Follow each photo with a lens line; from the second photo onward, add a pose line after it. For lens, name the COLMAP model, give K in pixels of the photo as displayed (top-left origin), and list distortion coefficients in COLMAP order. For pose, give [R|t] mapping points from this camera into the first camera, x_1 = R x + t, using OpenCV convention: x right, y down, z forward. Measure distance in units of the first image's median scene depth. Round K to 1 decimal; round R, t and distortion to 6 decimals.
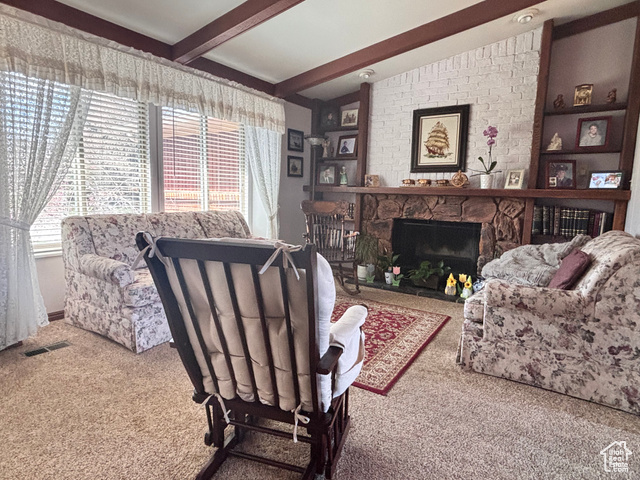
lens RADIAL K [[373.3, 0, 315.5], [0, 373.3, 243.8], [0, 0, 1]] dist [-0.003103, -0.014257]
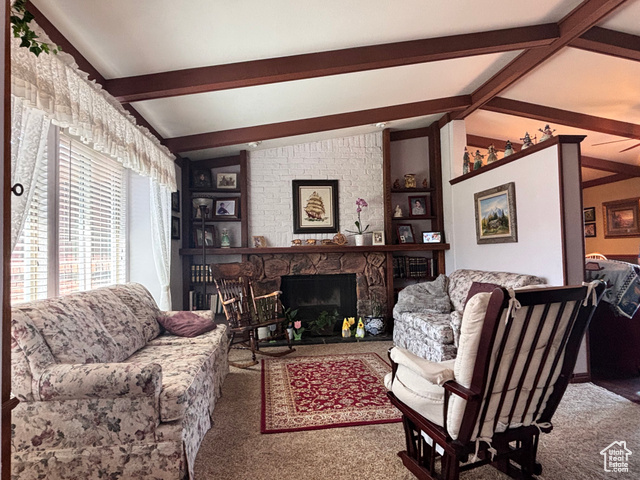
lens RADIAL K [[373.3, 0, 320.0], [0, 373.3, 237.6], [0, 0, 1]] dist [-0.003103, -0.014257]
pose [[0.758543, -0.015792, 0.651431, -0.437062], [0.128271, 0.983765, -0.125513, -0.031716], [-0.638873, 0.178767, 0.748254, 0.128195]]
